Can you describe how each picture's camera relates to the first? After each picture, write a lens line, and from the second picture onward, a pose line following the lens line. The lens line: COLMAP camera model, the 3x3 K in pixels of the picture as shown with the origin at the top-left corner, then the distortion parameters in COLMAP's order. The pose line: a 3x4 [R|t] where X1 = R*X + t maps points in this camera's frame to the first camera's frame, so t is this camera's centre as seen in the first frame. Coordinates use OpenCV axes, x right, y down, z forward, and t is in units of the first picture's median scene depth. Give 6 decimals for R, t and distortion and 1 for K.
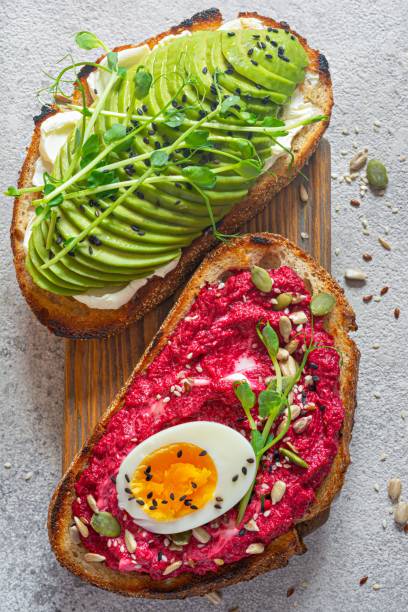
lens RADIAL K [[1461.7, 0, 204.4], [0, 1461.7, 306.2], [0, 0, 1]] dist [0.021773, 0.000000]
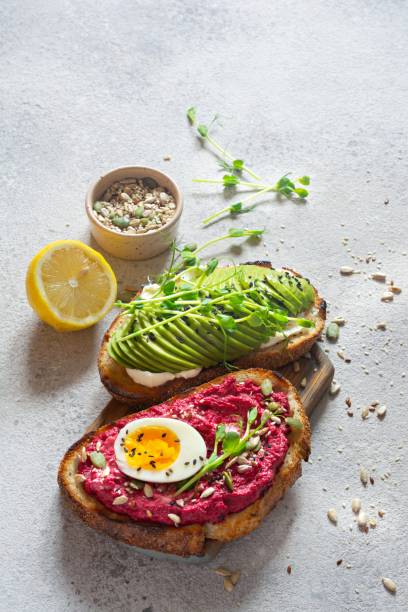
lens RADIAL K [[1461.7, 0, 201.7], [0, 1461.7, 303.1], [0, 0, 1]] dist [0.021773, 0.000000]
pose [[0.943397, 0.250416, -0.217473, 0.311541], [-0.328003, 0.801611, -0.499833, 0.698843], [0.049163, 0.542873, 0.838375, -0.367880]]
